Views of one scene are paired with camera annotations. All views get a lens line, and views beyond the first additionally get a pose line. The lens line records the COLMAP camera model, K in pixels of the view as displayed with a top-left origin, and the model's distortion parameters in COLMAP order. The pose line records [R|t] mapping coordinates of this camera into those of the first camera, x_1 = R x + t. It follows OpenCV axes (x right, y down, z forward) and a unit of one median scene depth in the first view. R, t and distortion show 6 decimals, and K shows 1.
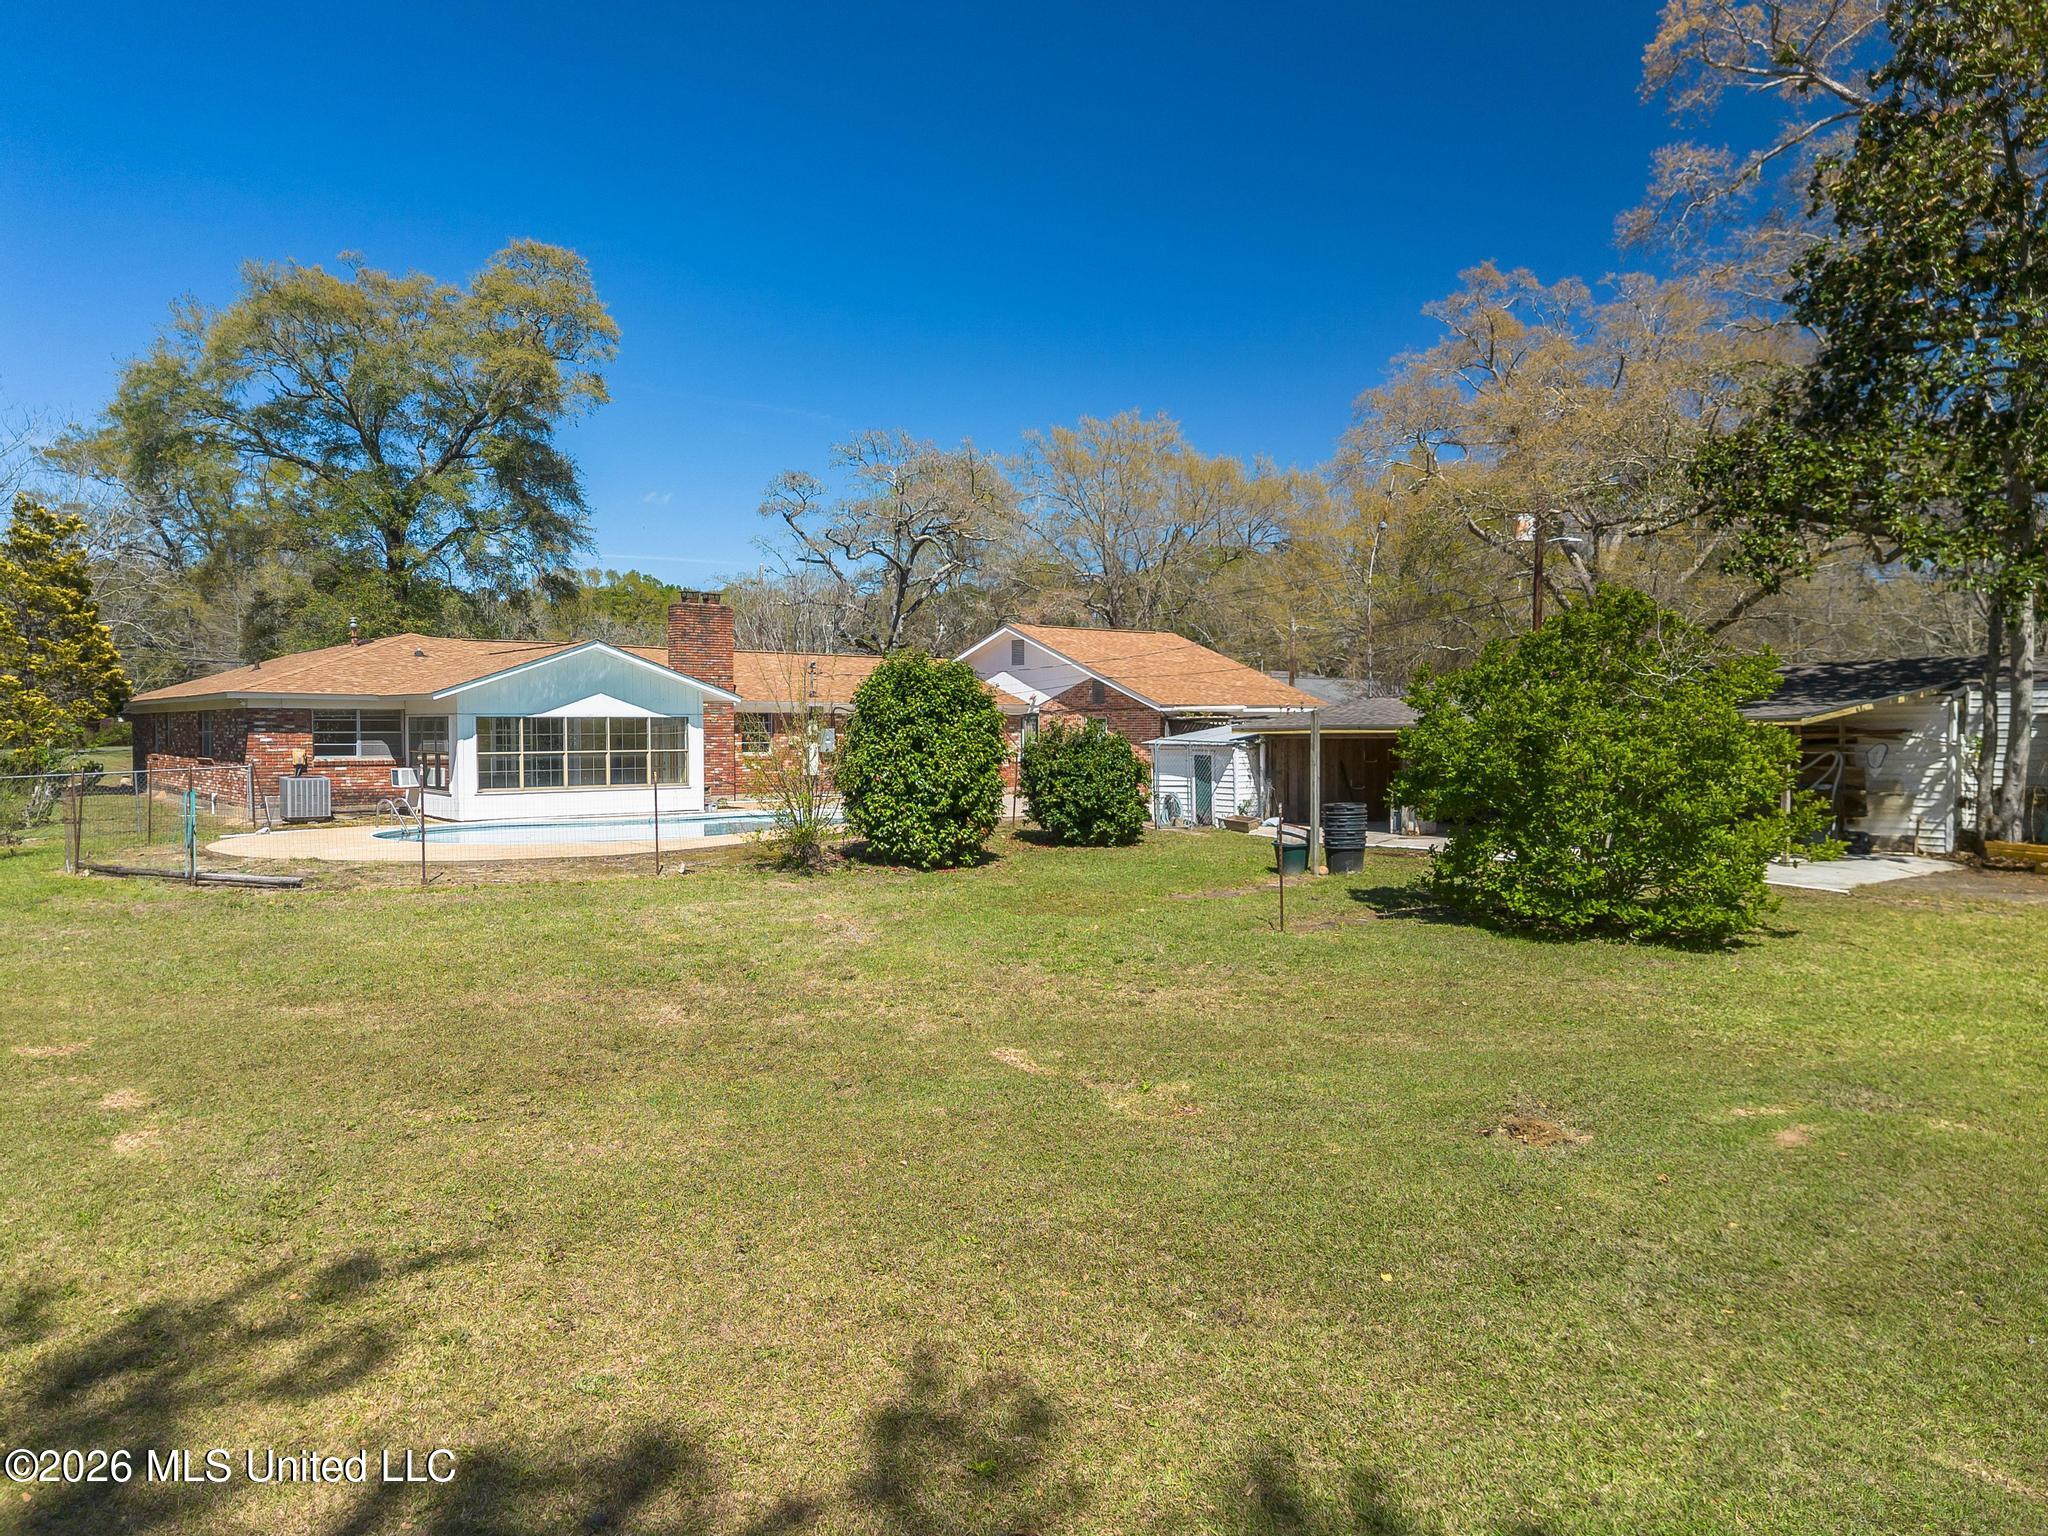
lens RADIAL K [[1438.4, 0, 1026.0], [0, 1438.4, 804.1], [0, 0, 1]] dist [0.059134, -0.000558]
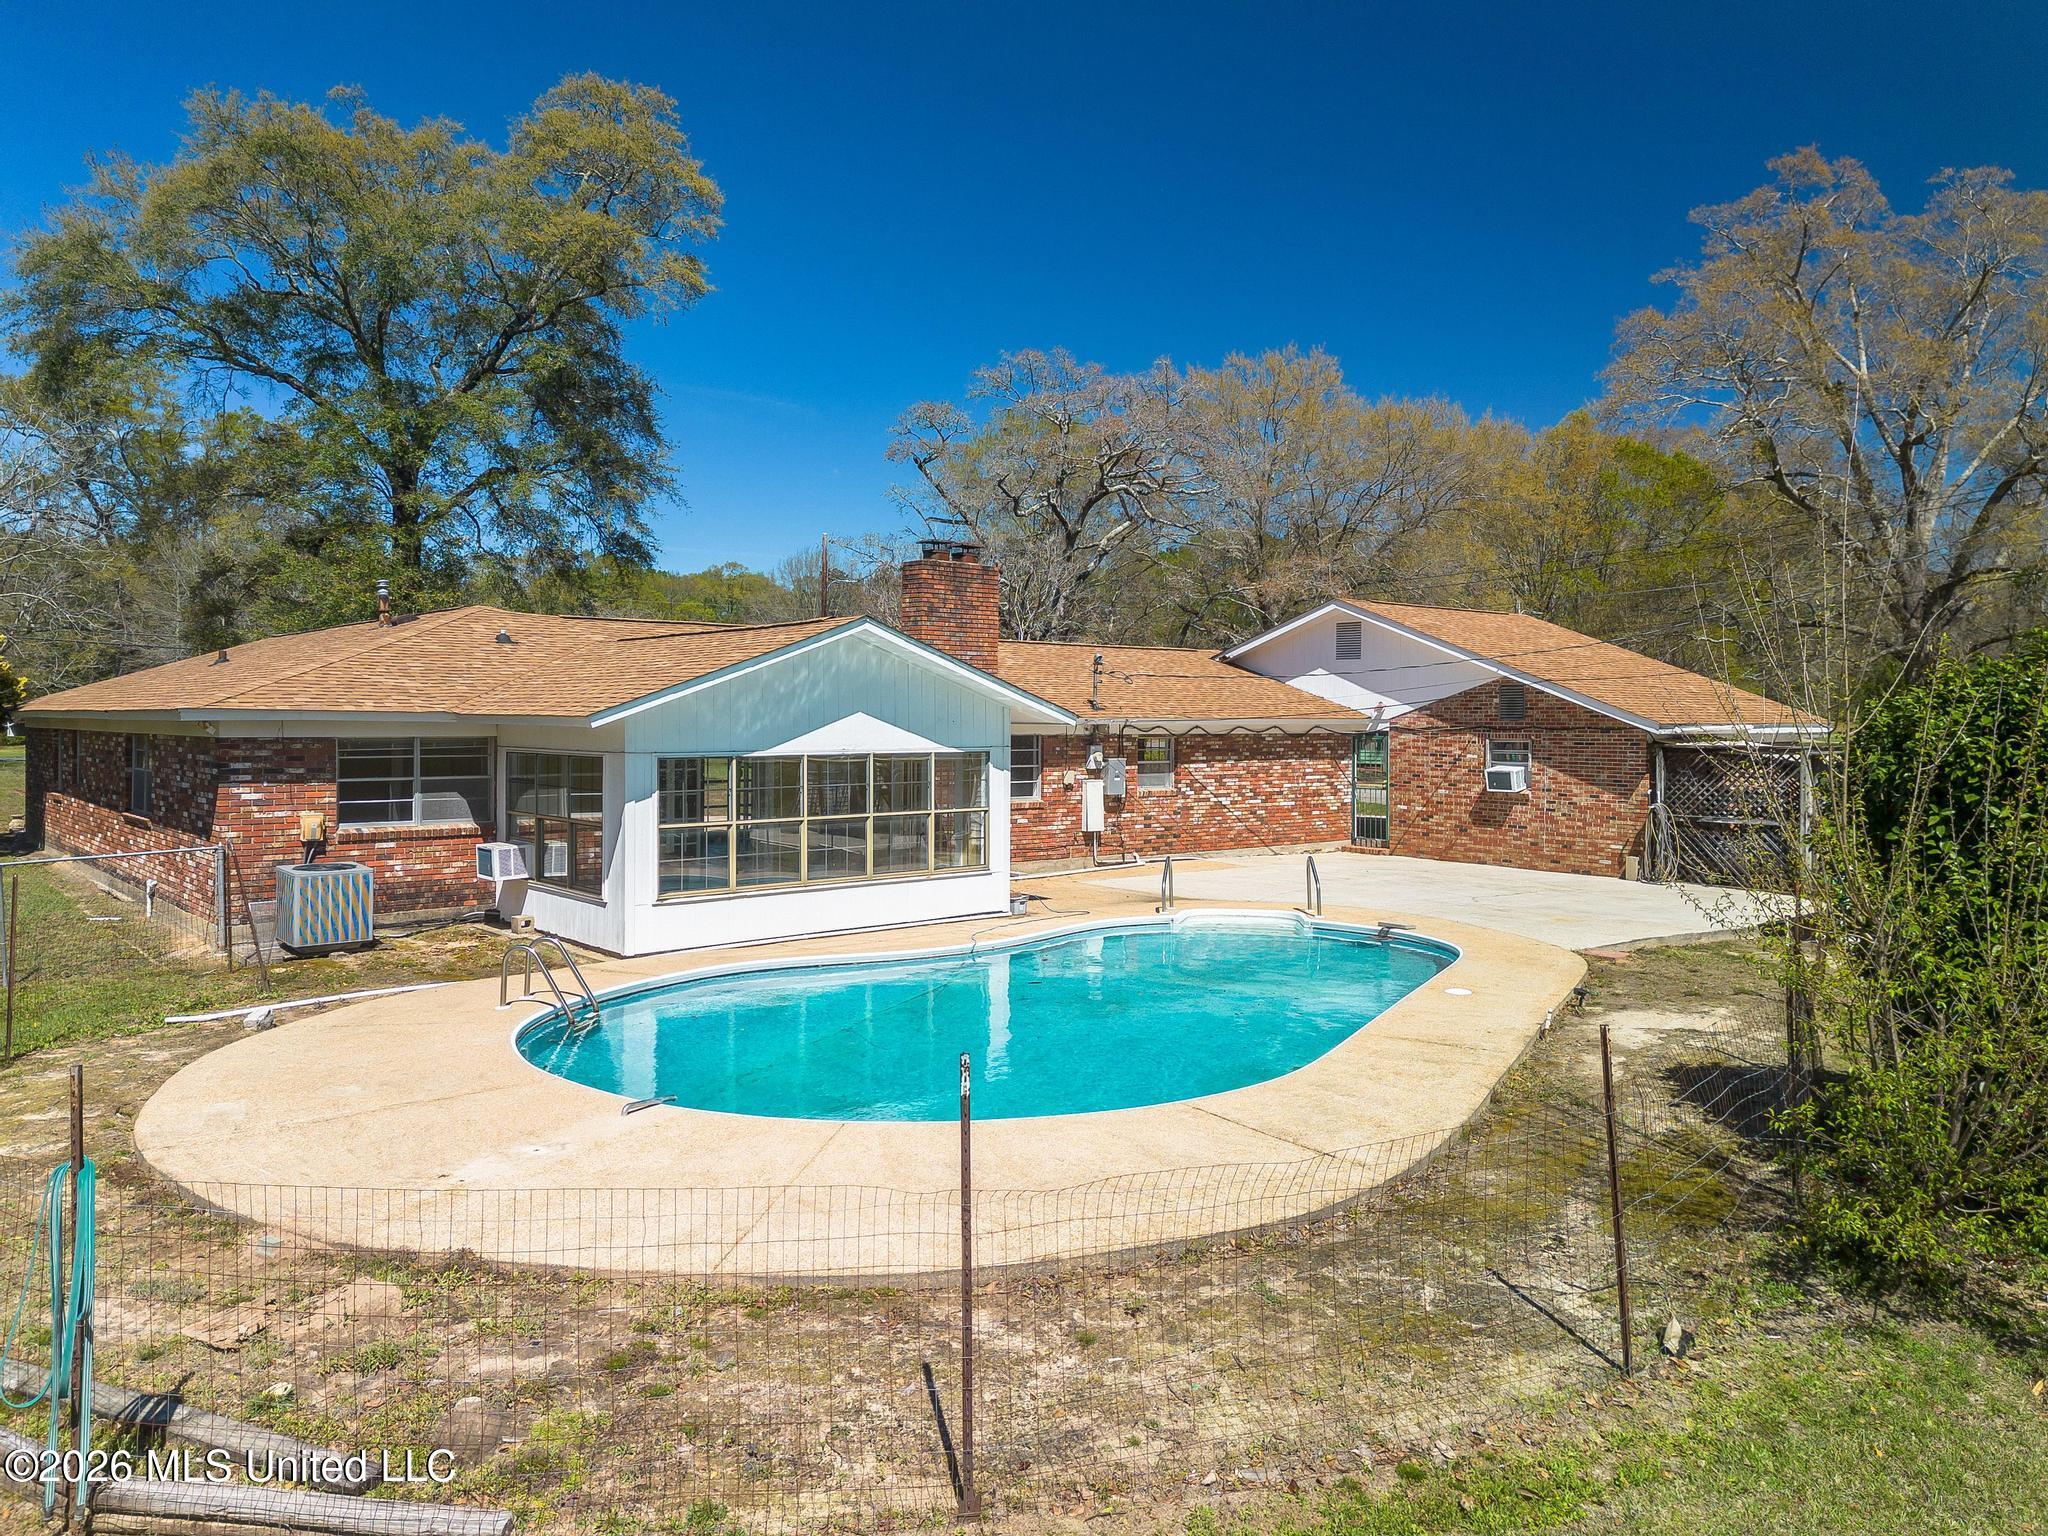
lens RADIAL K [[1416.5, 0, 1015.2], [0, 1416.5, 773.8], [0, 0, 1]] dist [0.078162, -0.051204]
pose [[0.999369, 0.003613, 0.035346, -0.206738], [-0.003174, 0.999917, -0.012476, -0.037483], [-0.035388, 0.012356, 0.999297, 0.368157]]
